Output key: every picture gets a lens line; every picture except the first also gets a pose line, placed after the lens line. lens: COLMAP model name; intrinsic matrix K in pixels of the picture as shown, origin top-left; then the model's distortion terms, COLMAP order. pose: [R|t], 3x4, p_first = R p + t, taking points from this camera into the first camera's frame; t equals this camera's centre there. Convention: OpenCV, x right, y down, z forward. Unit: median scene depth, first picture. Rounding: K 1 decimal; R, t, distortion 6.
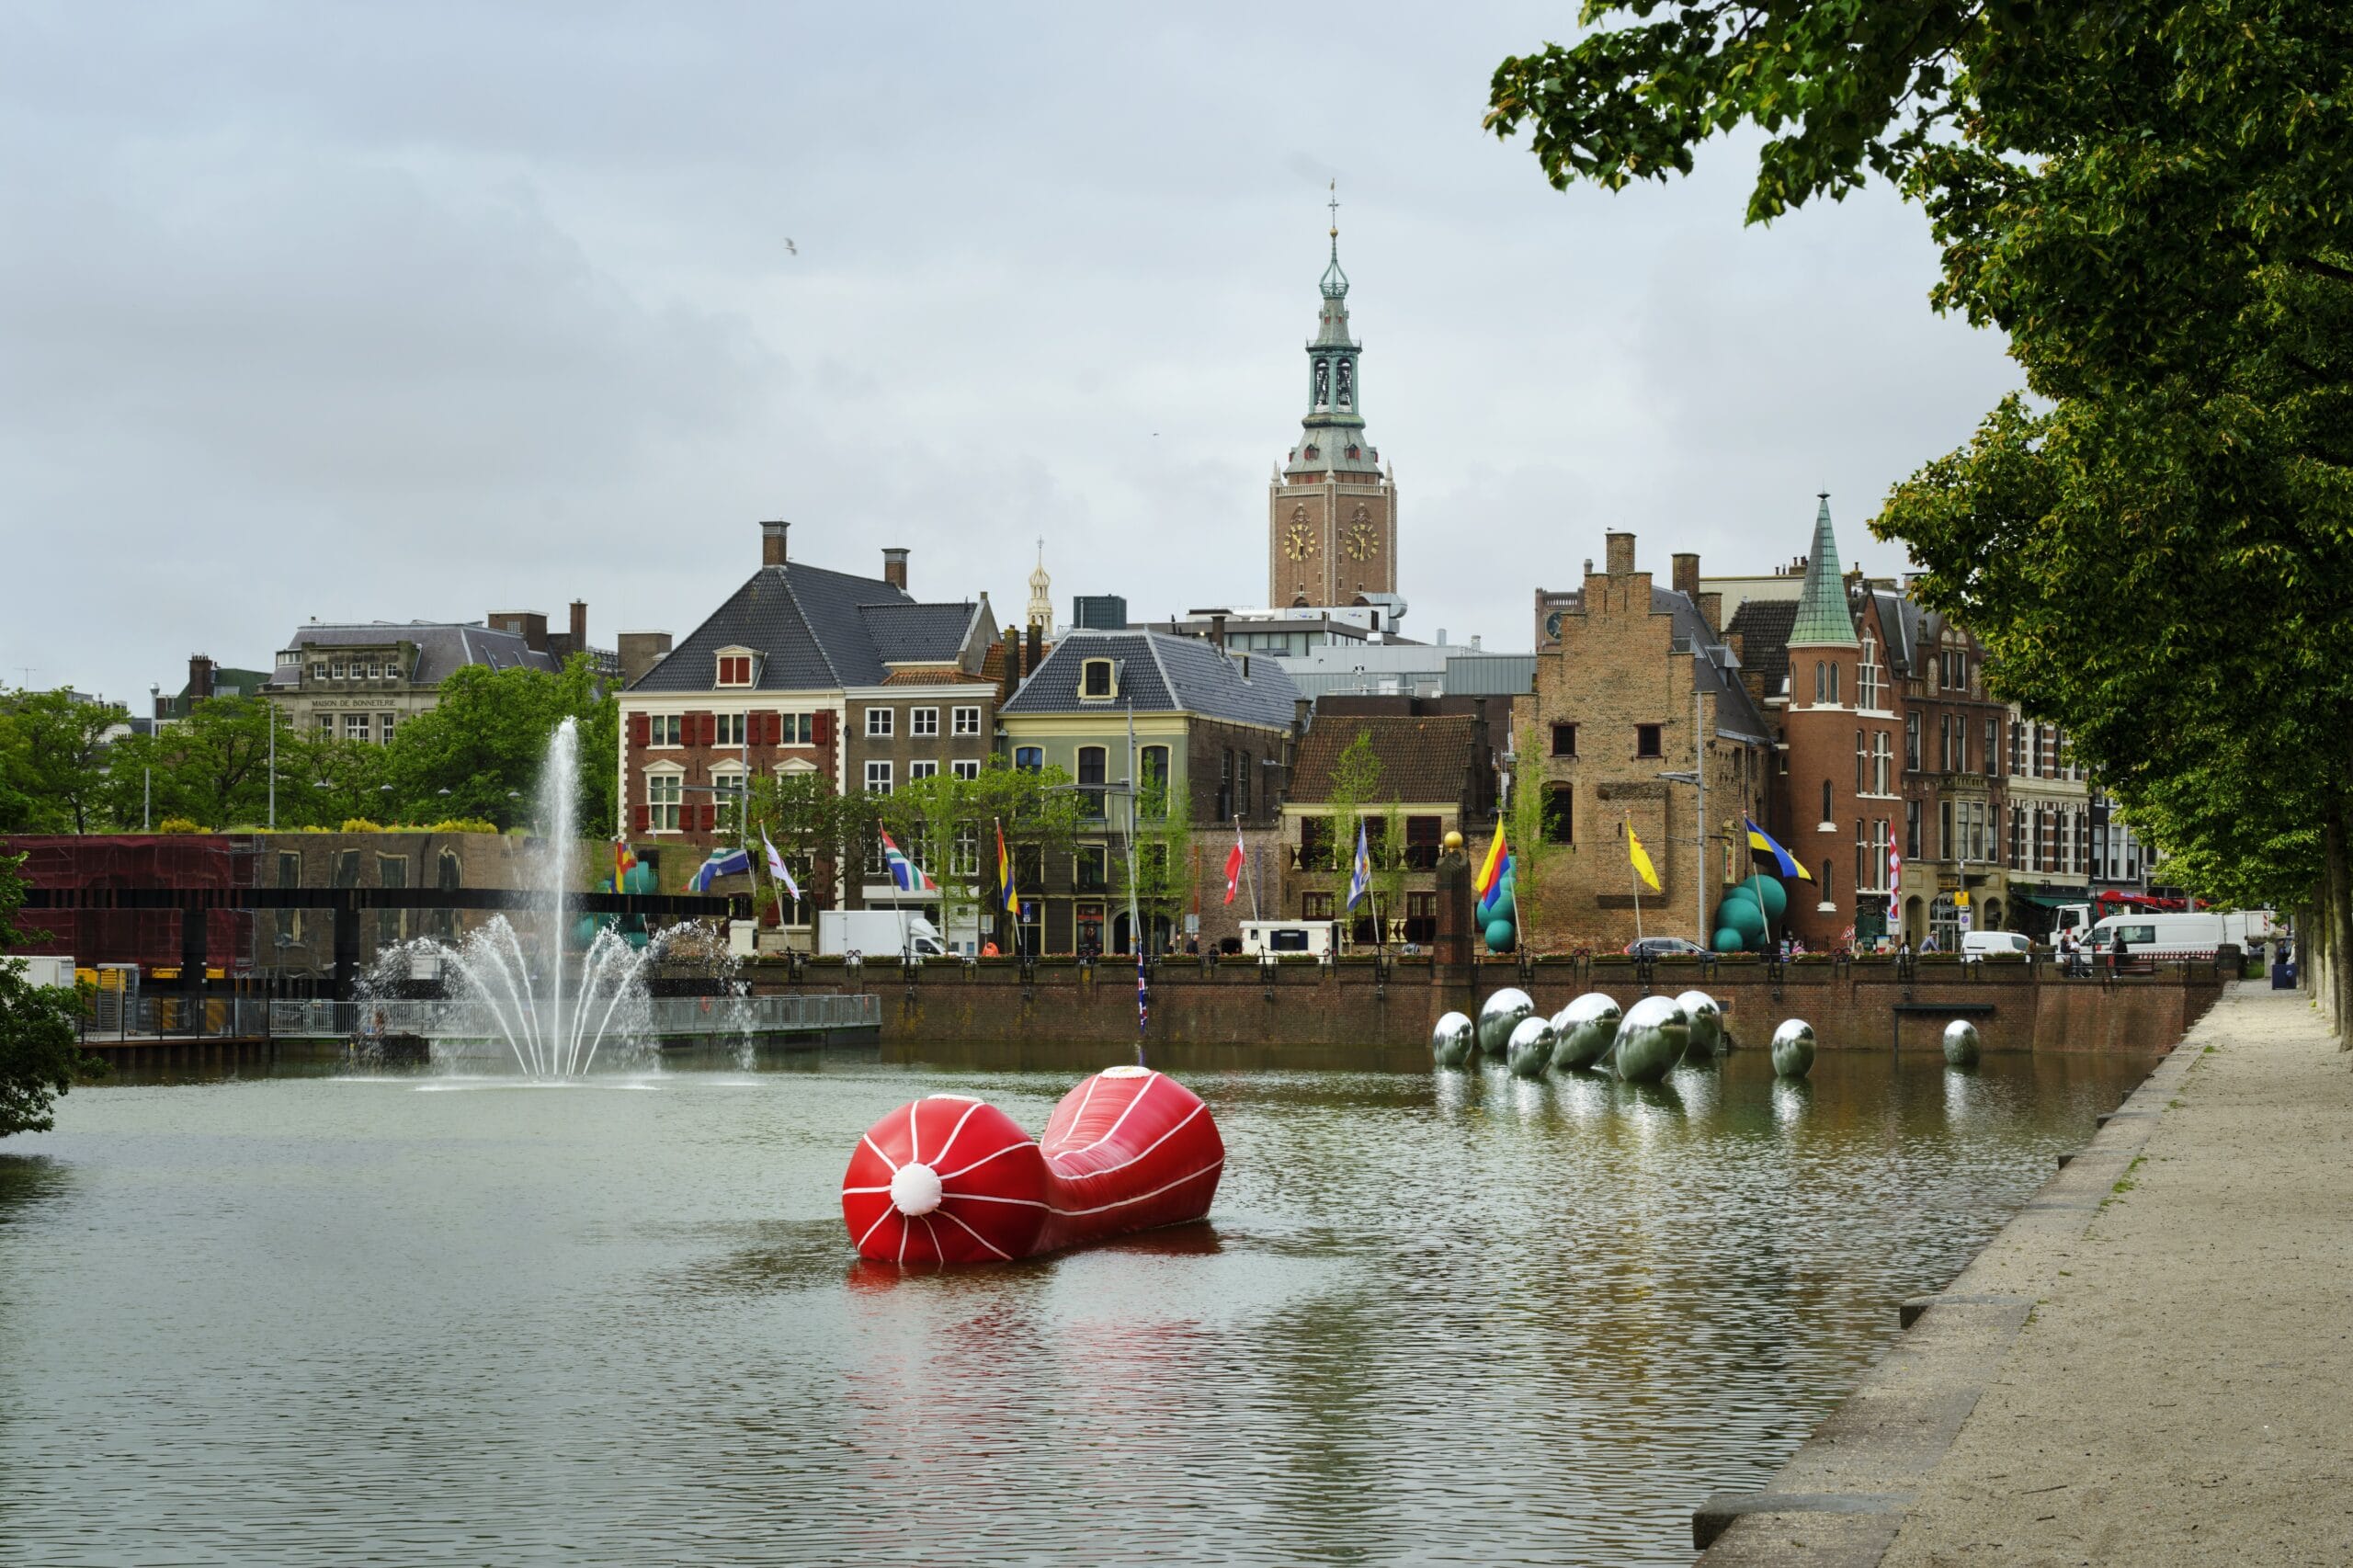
lens RADIAL K [[1244.7, 0, 1176.5], [0, 1244.7, 791.5], [0, 0, 1]] dist [0.002012, 0.000225]
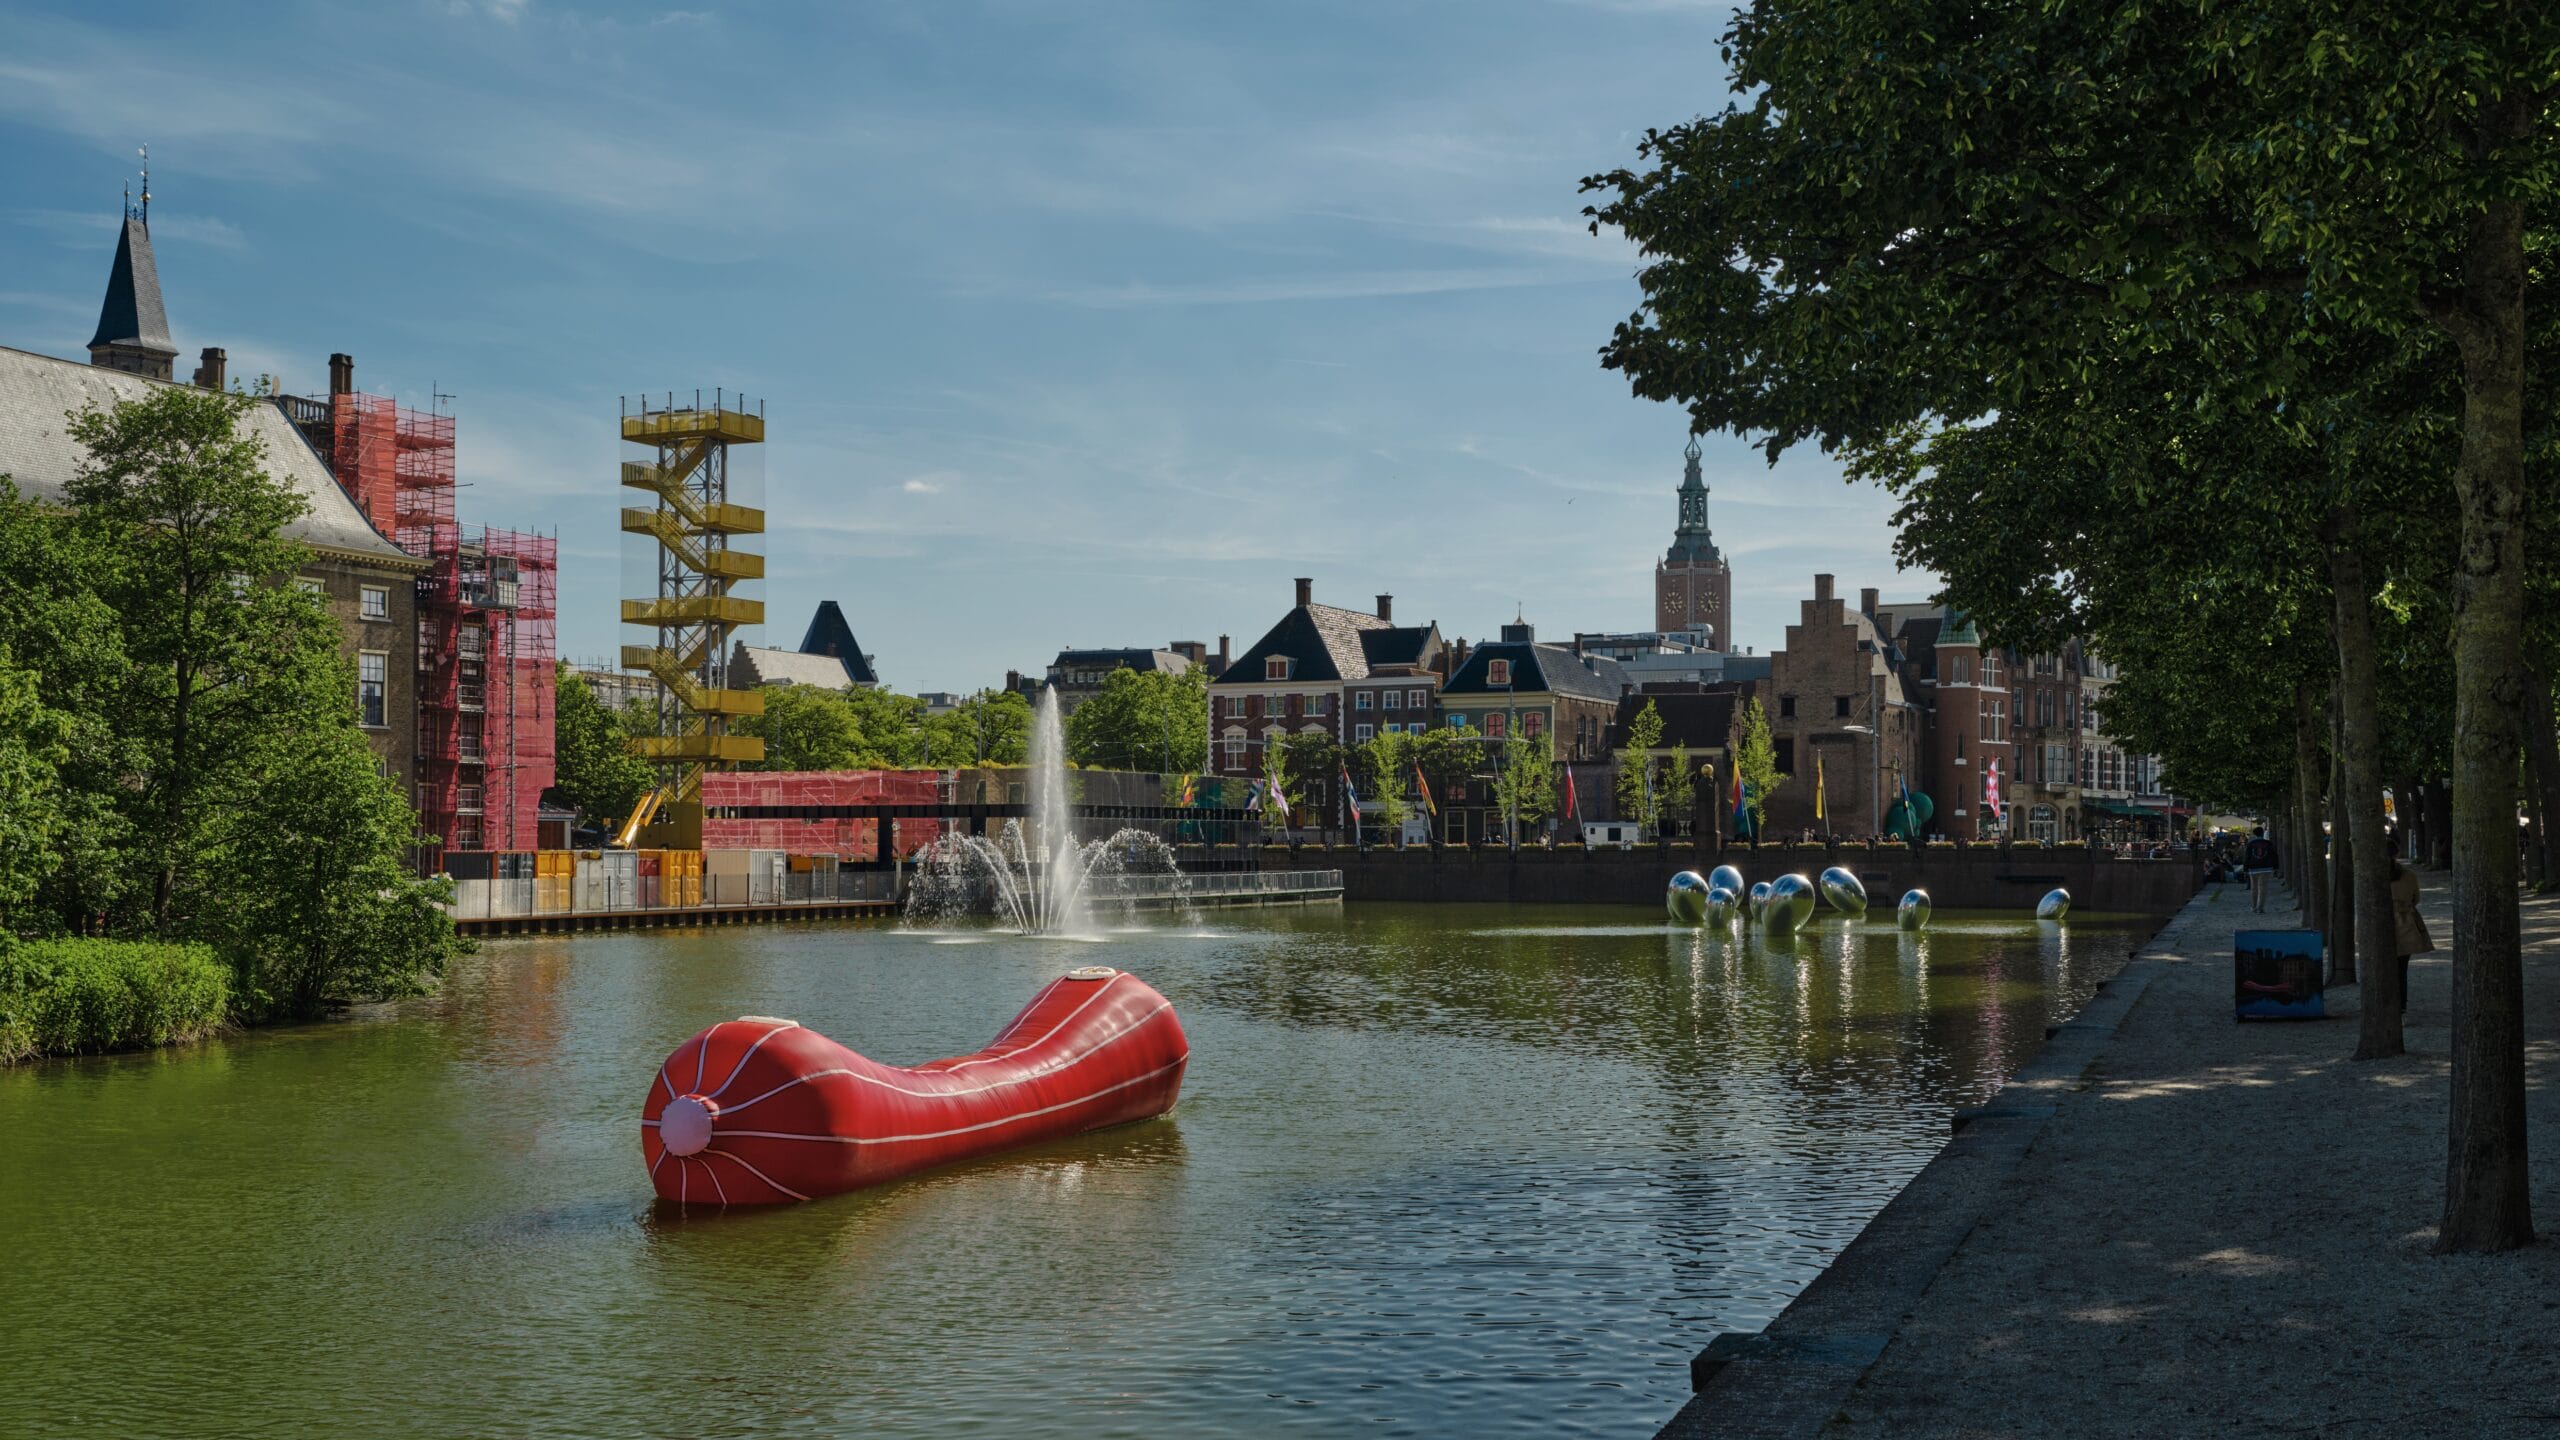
lens RADIAL K [[1025.8, 0, 1279.6], [0, 1025.8, 713.3], [0, 0, 1]] dist [-0.000191, -0.000069]
pose [[0.999473, -0.007727, -0.031514, -0.303161], [0.007499, 0.999945, -0.007354, -0.030274], [0.031569, 0.007113, 0.999476, -0.326440]]
